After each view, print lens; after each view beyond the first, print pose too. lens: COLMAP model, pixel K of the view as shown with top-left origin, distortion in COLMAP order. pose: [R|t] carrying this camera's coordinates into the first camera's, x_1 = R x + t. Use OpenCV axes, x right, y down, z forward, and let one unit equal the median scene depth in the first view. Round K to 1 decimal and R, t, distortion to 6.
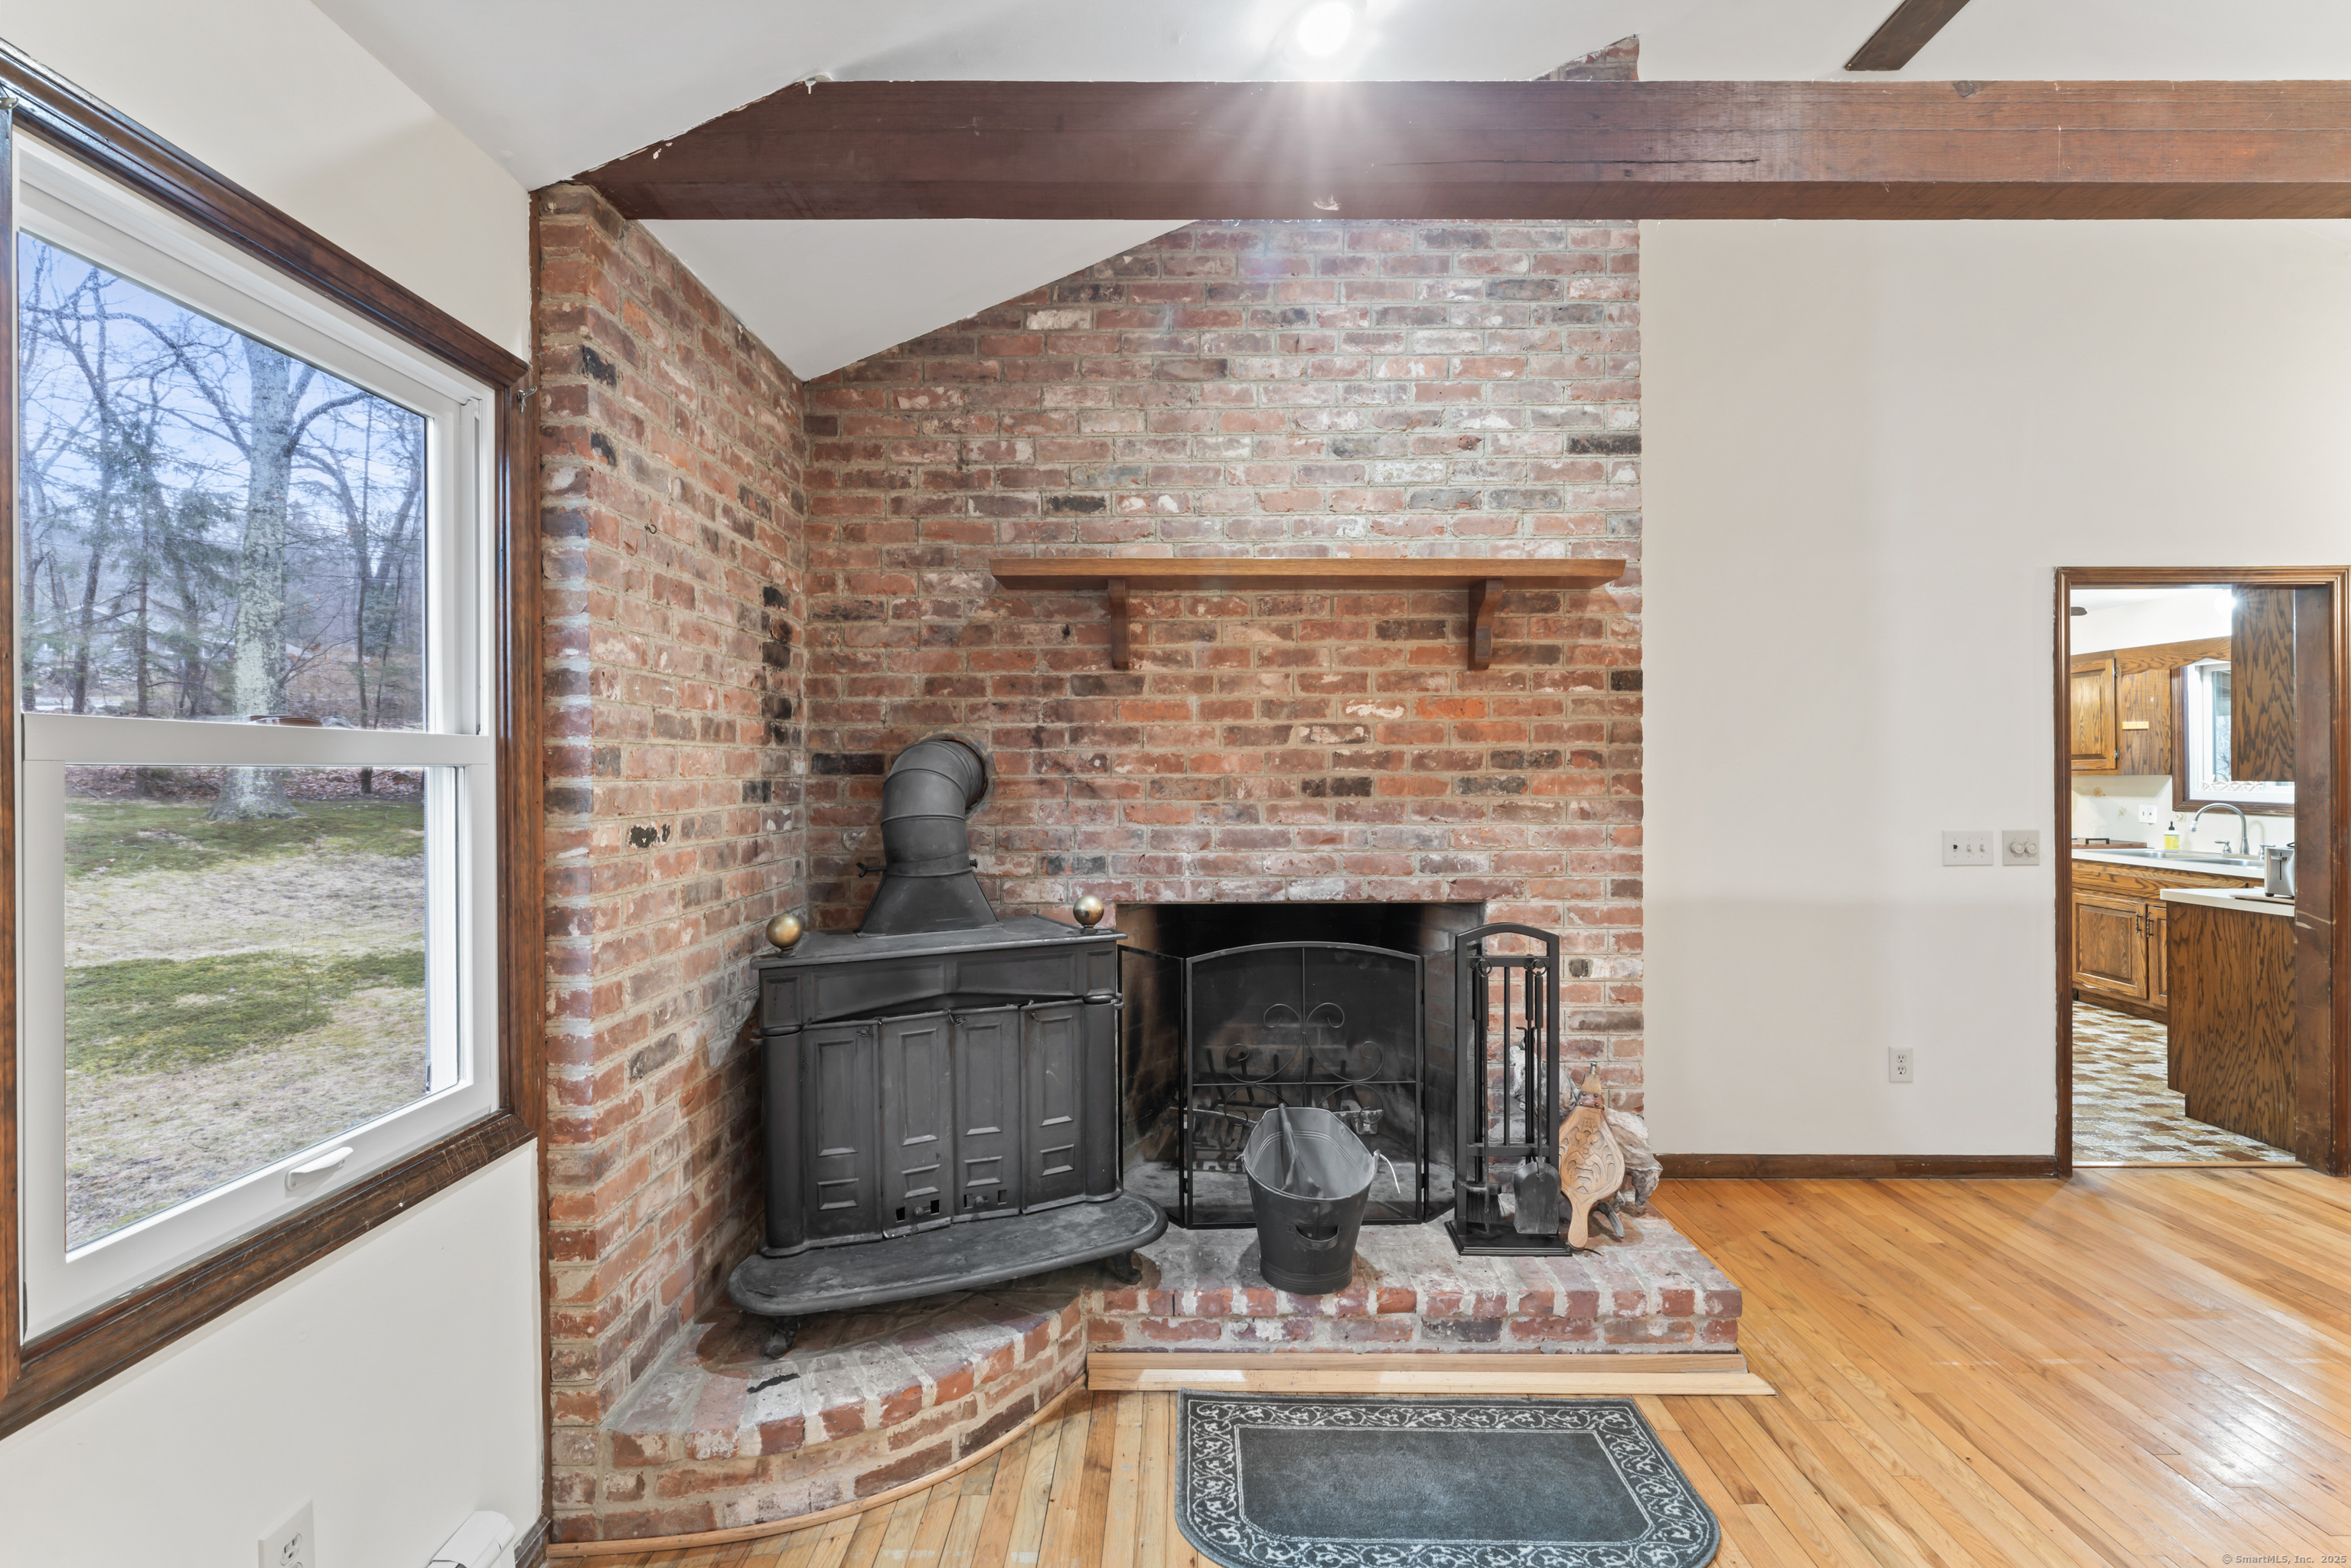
lens RADIAL K [[1096.7, 0, 1178.5], [0, 1096.7, 775.9], [0, 0, 1]] dist [0.000260, -0.000024]
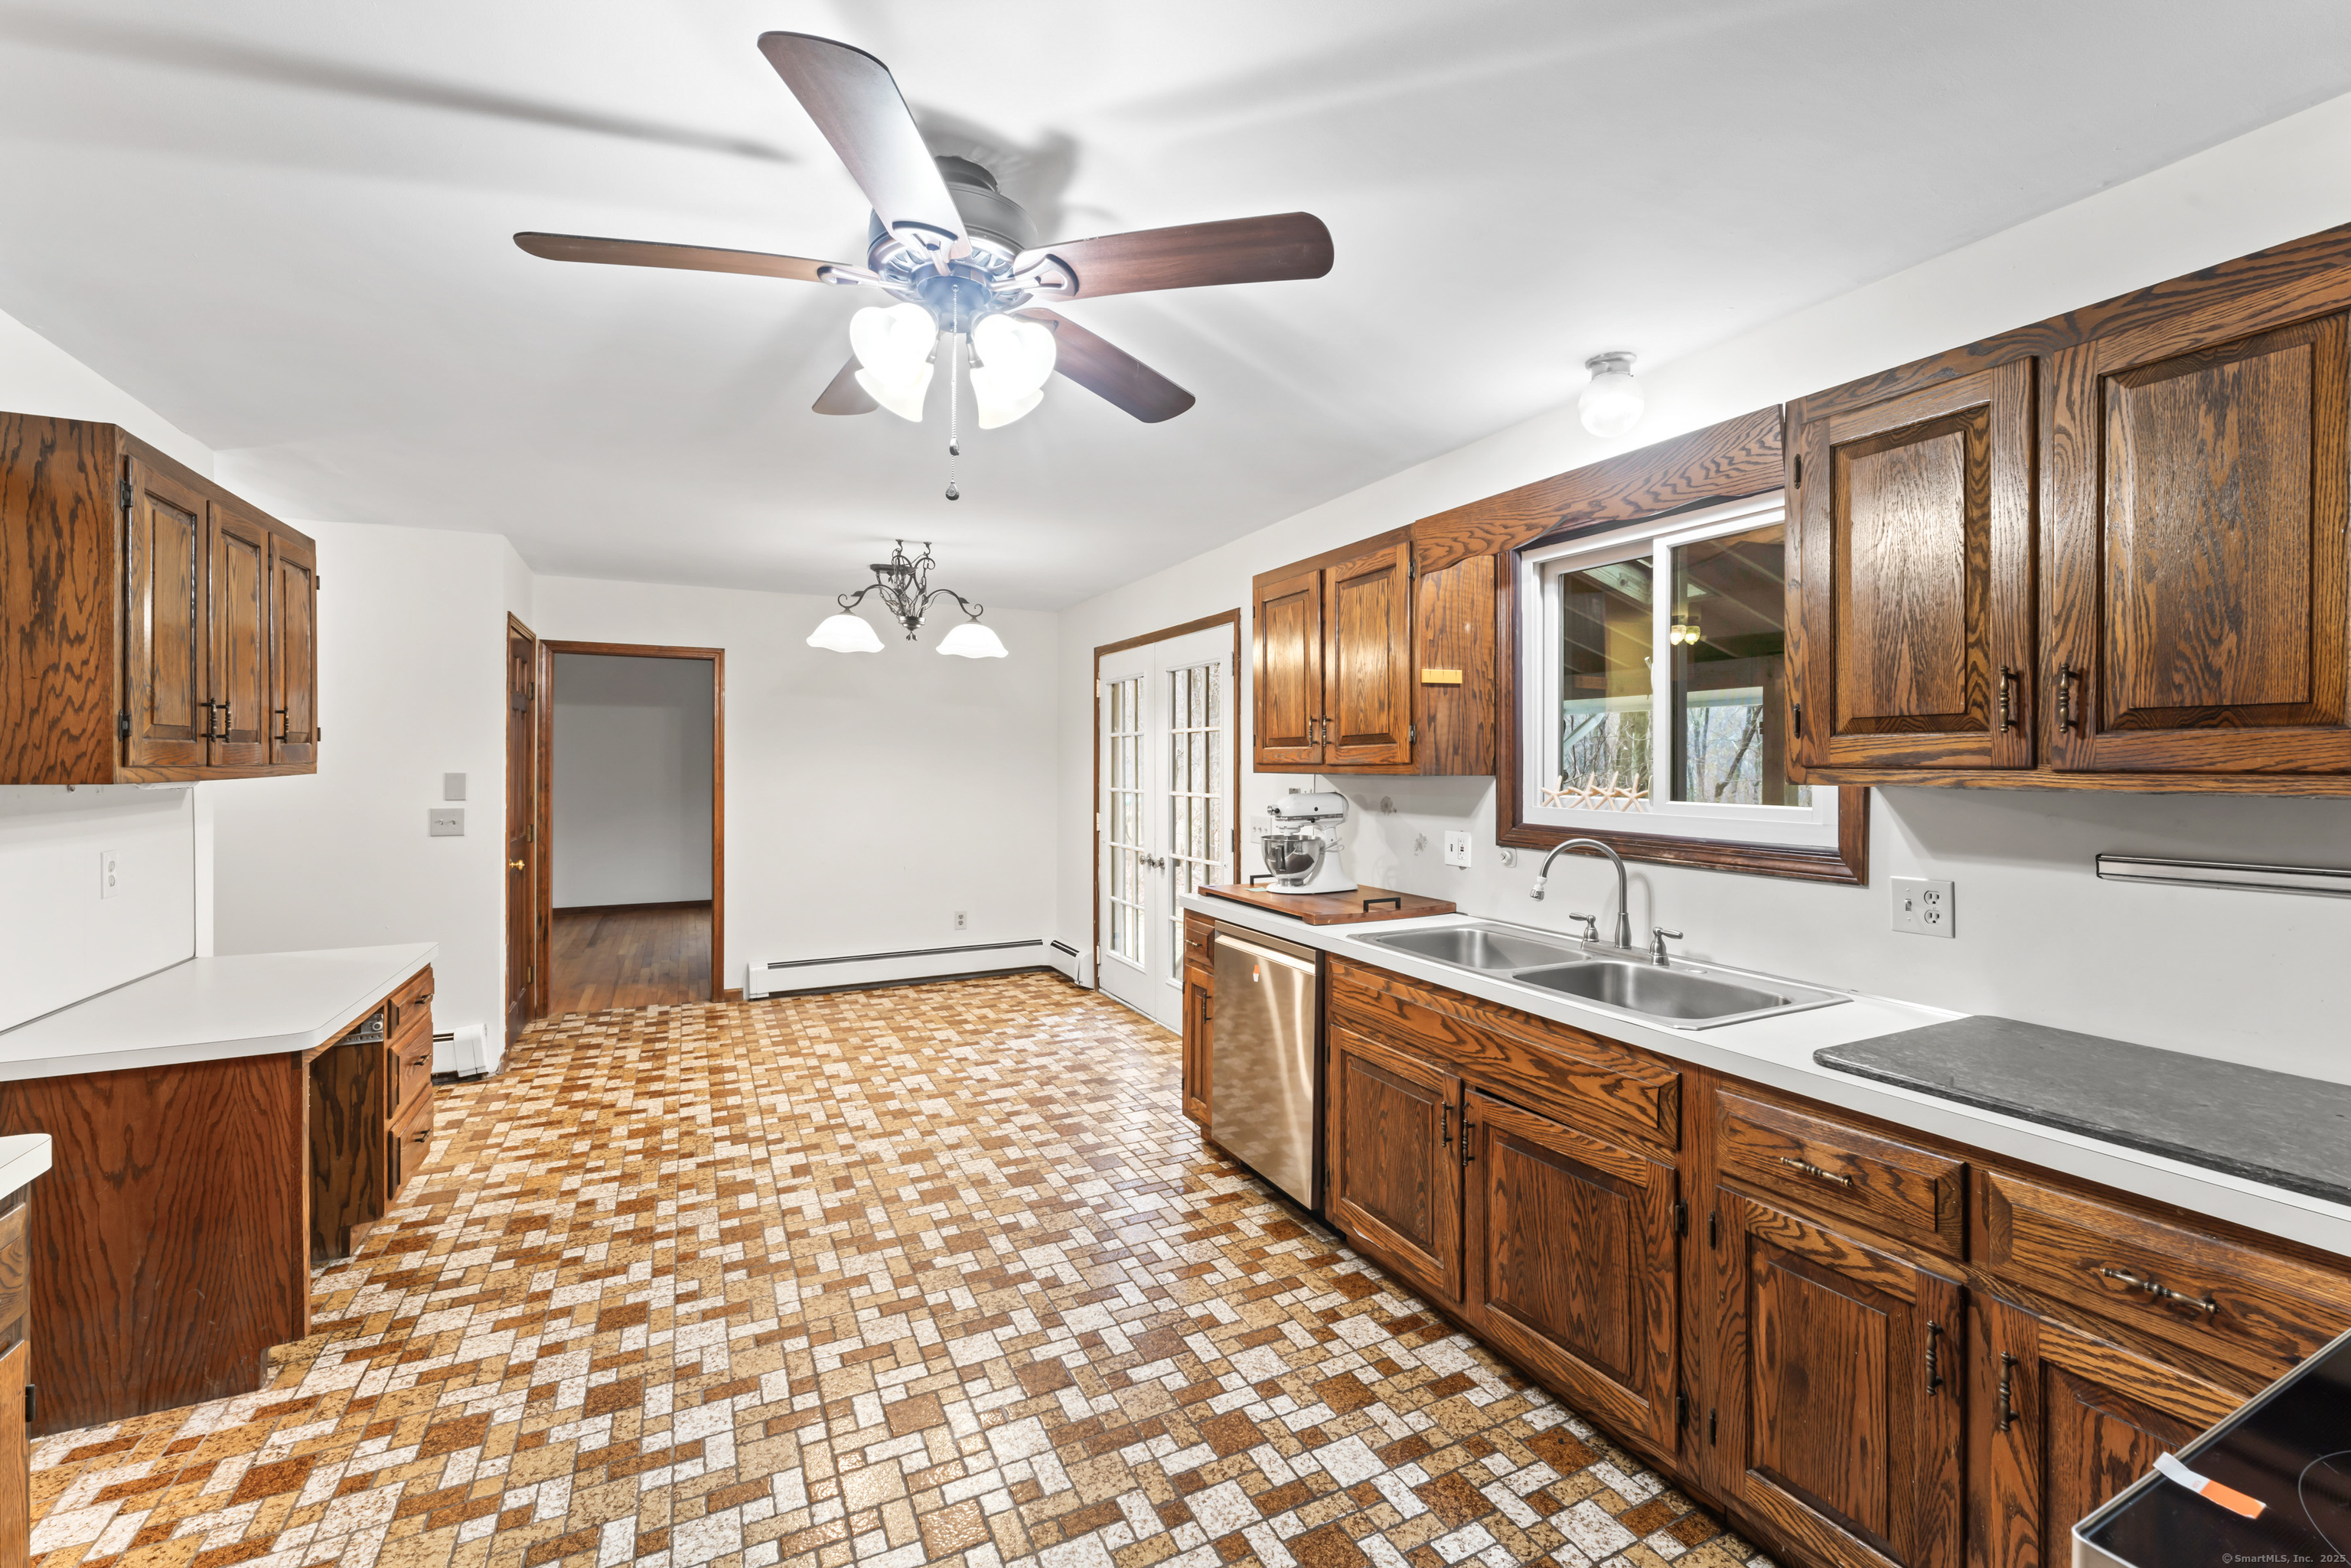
lens RADIAL K [[993.6, 0, 1176.7], [0, 993.6, 777.4], [0, 0, 1]] dist [-0.002410, -0.000213]
pose [[0.893501, 0.004715, 0.449036, 0.567638], [-0.005906, 0.999982, 0.001252, 0.000153], [-0.449022, -0.003770, 0.893513, 0.656947]]
